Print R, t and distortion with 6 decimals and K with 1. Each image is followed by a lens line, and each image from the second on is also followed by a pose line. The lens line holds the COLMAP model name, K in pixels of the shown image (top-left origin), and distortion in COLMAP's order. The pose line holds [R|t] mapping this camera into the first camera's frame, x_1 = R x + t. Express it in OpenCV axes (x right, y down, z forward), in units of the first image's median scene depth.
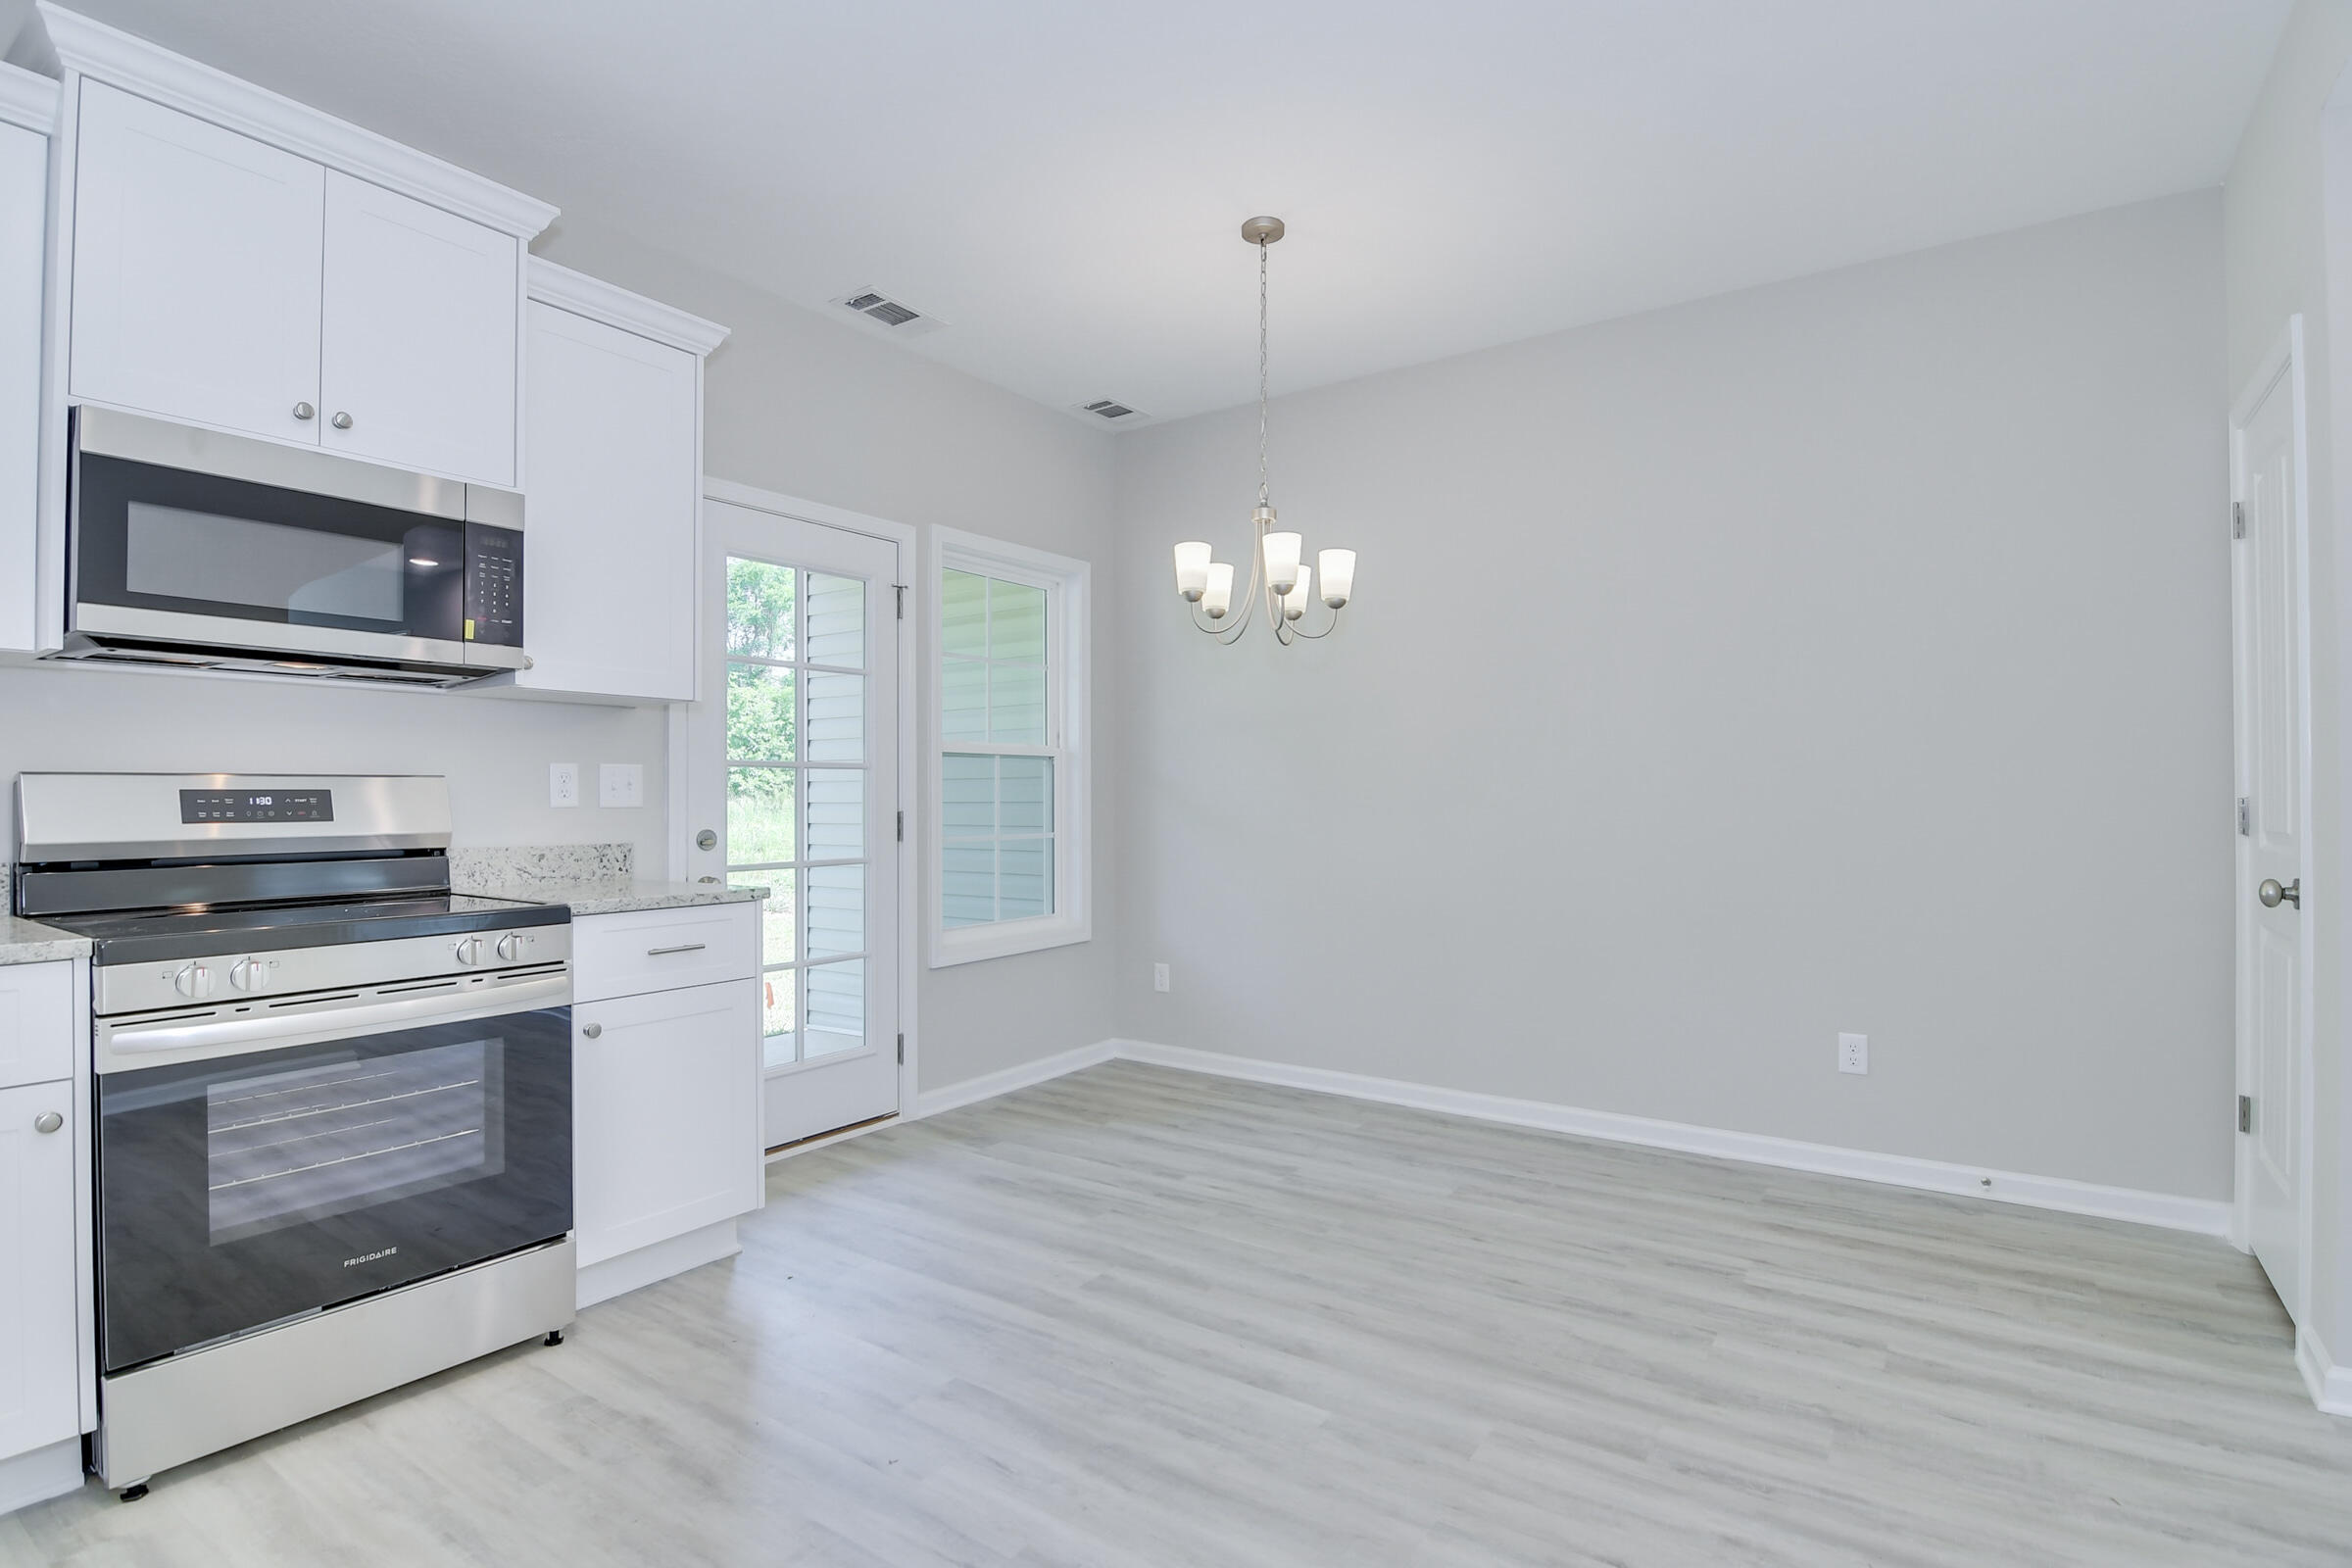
lens RADIAL K [[1137.6, 0, 1187.2], [0, 1137.6, 790.6], [0, 0, 1]] dist [-0.010504, -0.008474]
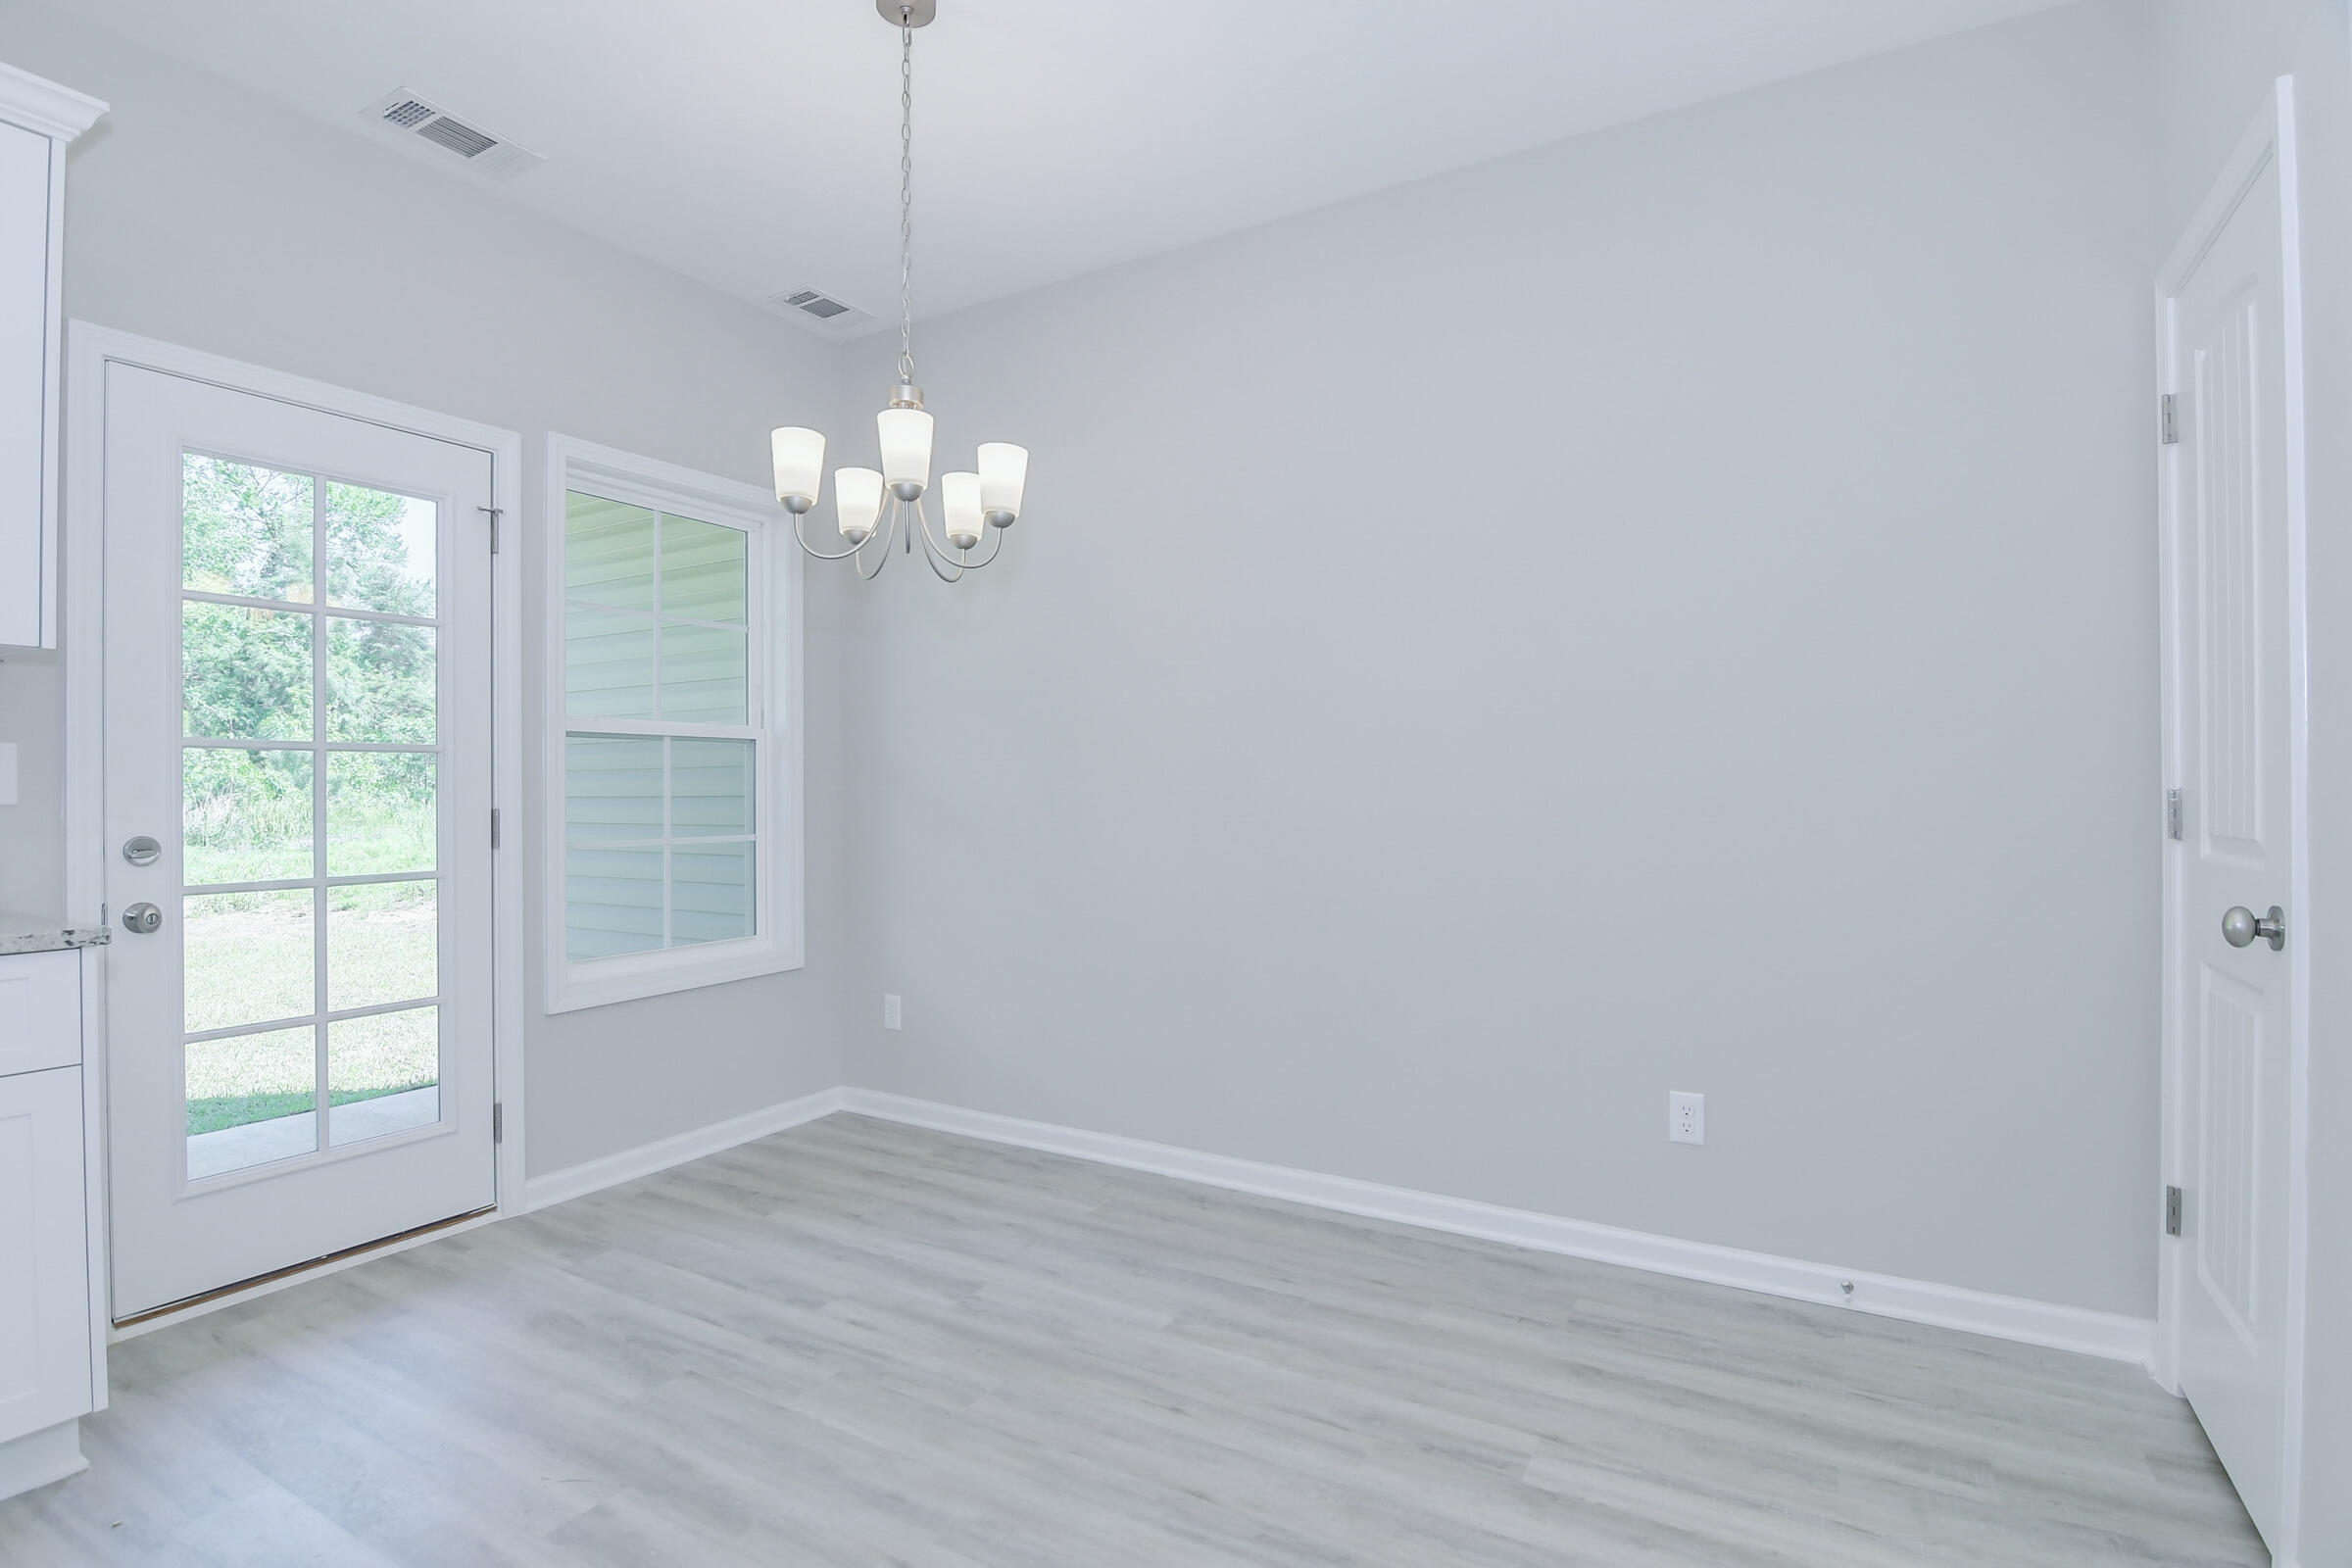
lens RADIAL K [[1137.6, 0, 1211.0], [0, 1137.6, 789.0], [0, 0, 1]] dist [-0.010504, -0.008474]
pose [[0.994307, -0.000868, 0.106552, 0.198232], [0.000324, 0.999987, 0.005120, 0.001754], [-0.106555, -0.005056, 0.994294, 0.285890]]
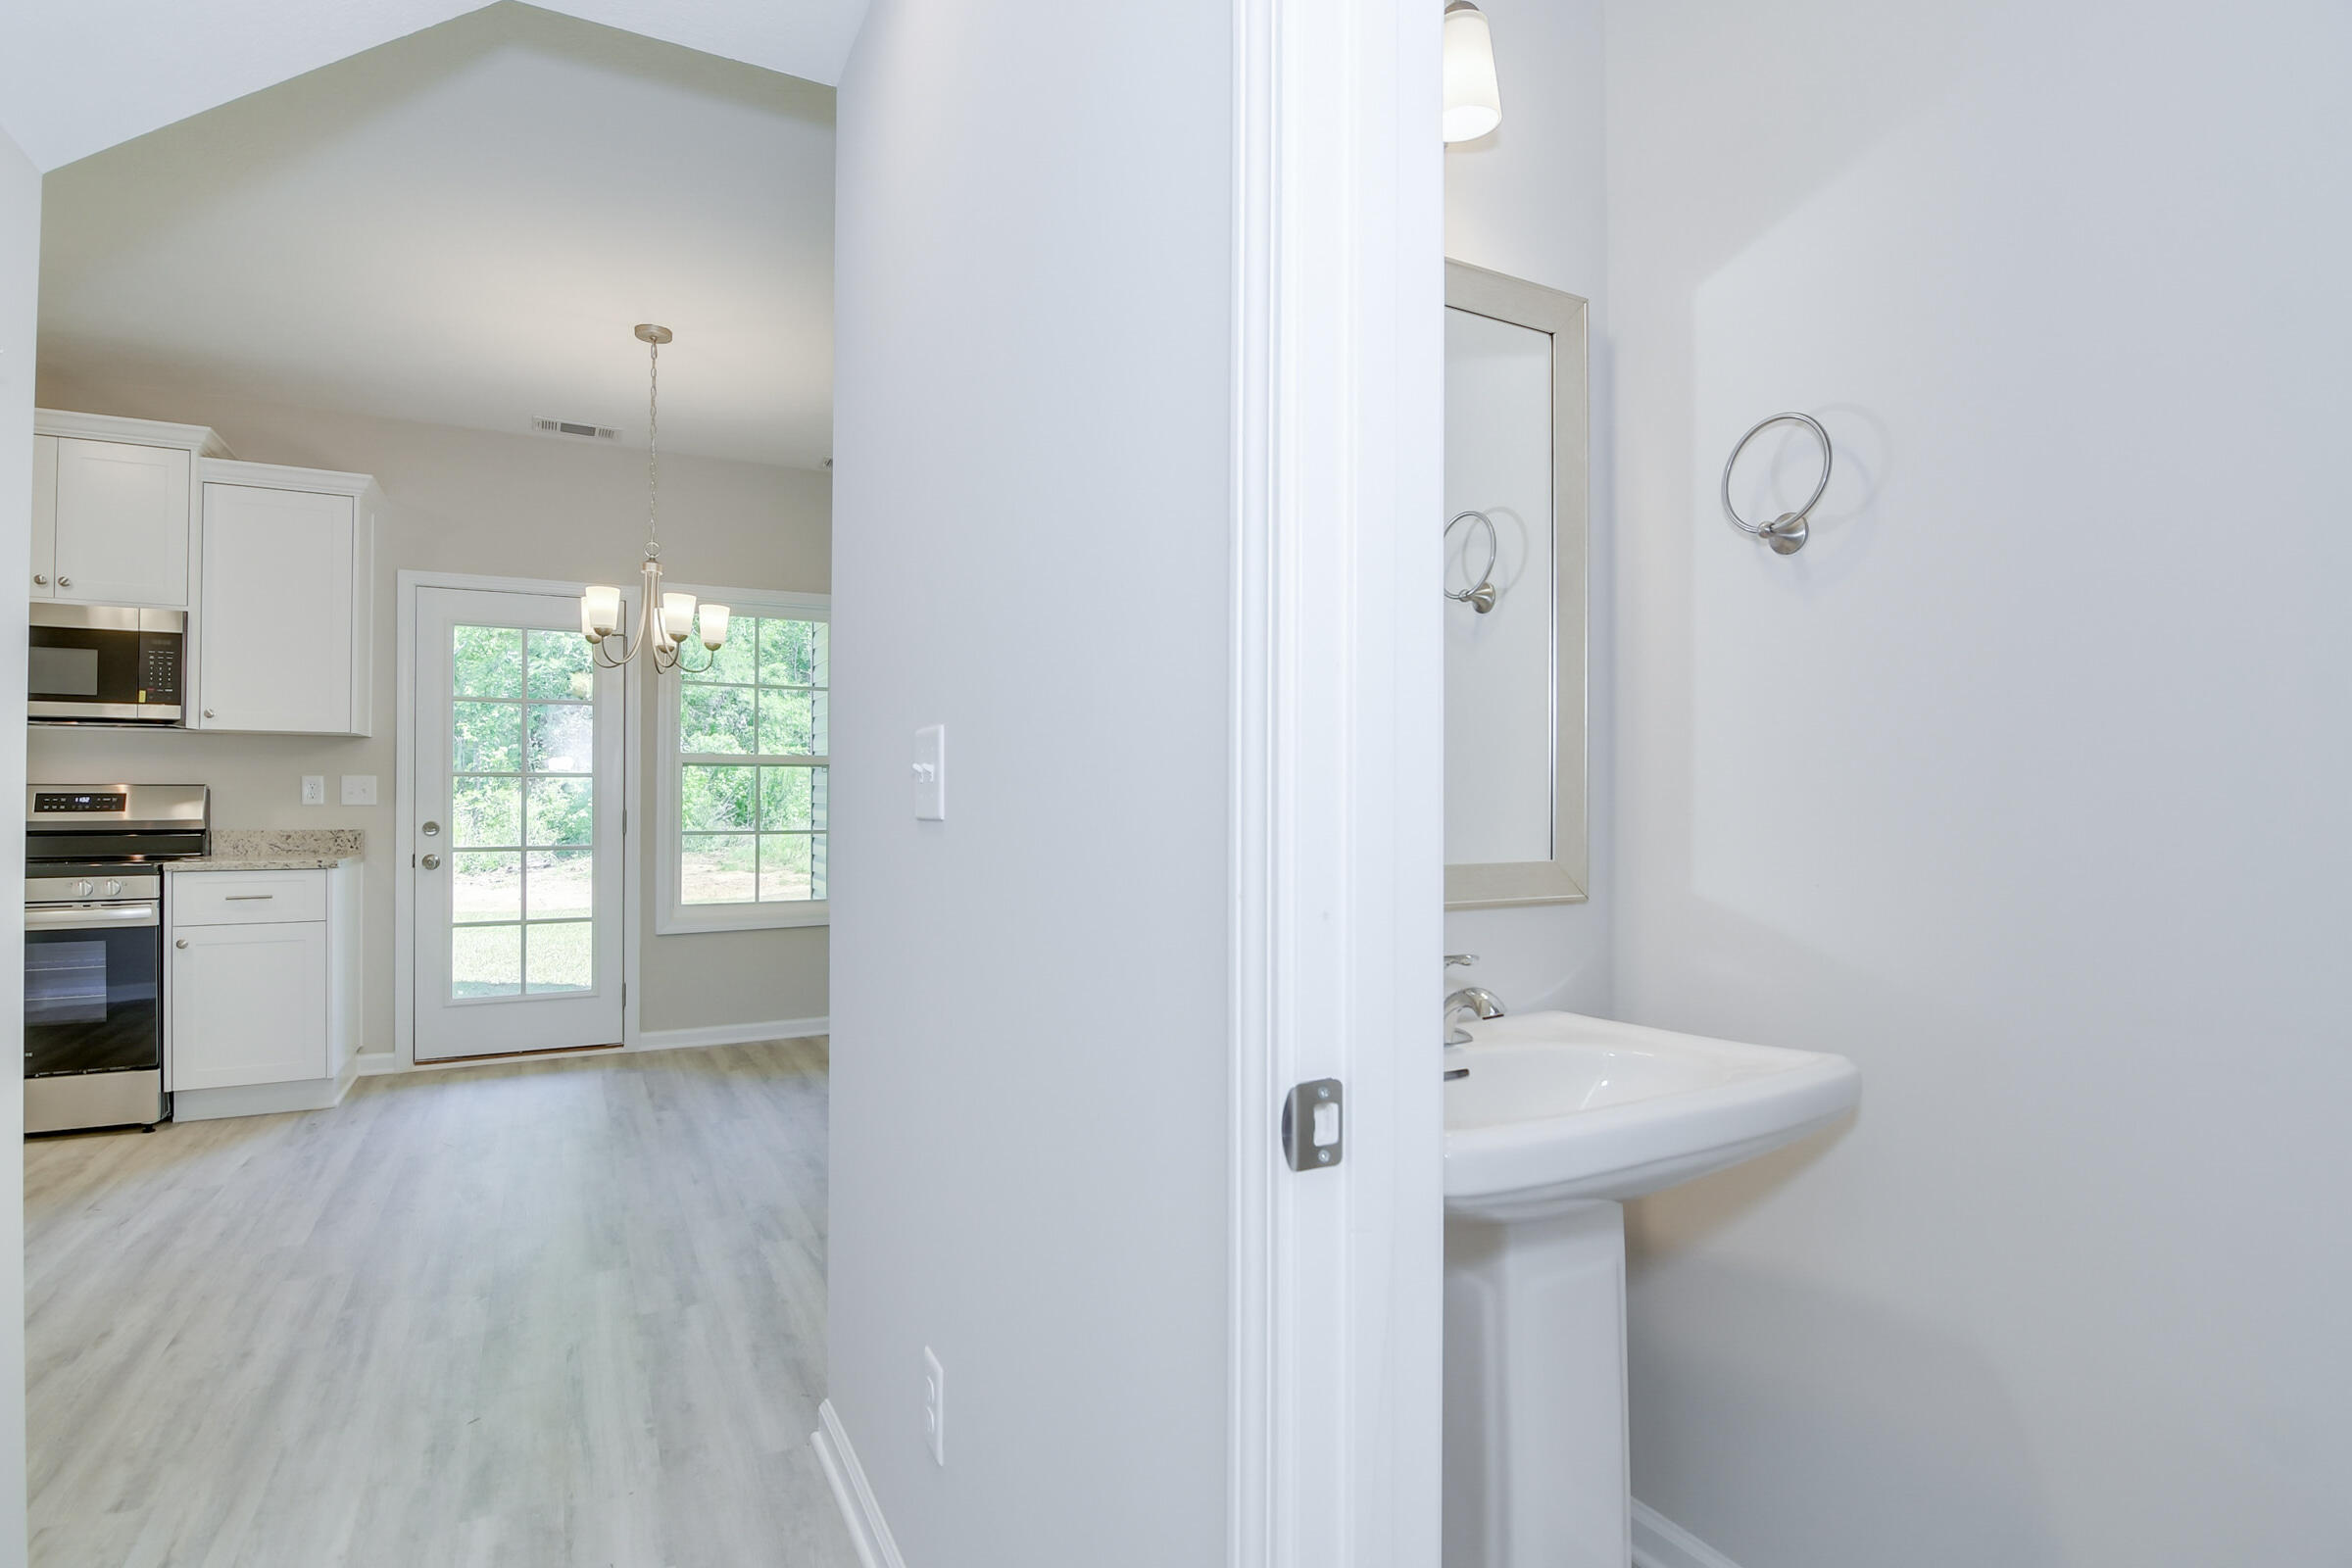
lens RADIAL K [[1137.6, 0, 1154.3], [0, 1137.6, 794.8], [0, 0, 1]] dist [-0.010504, -0.008474]
pose [[0.891657, 0.003380, -0.452699, 1.225688], [-0.002897, 0.999994, 0.001761, -0.005041], [0.452702, -0.000259, 0.891662, 0.178053]]
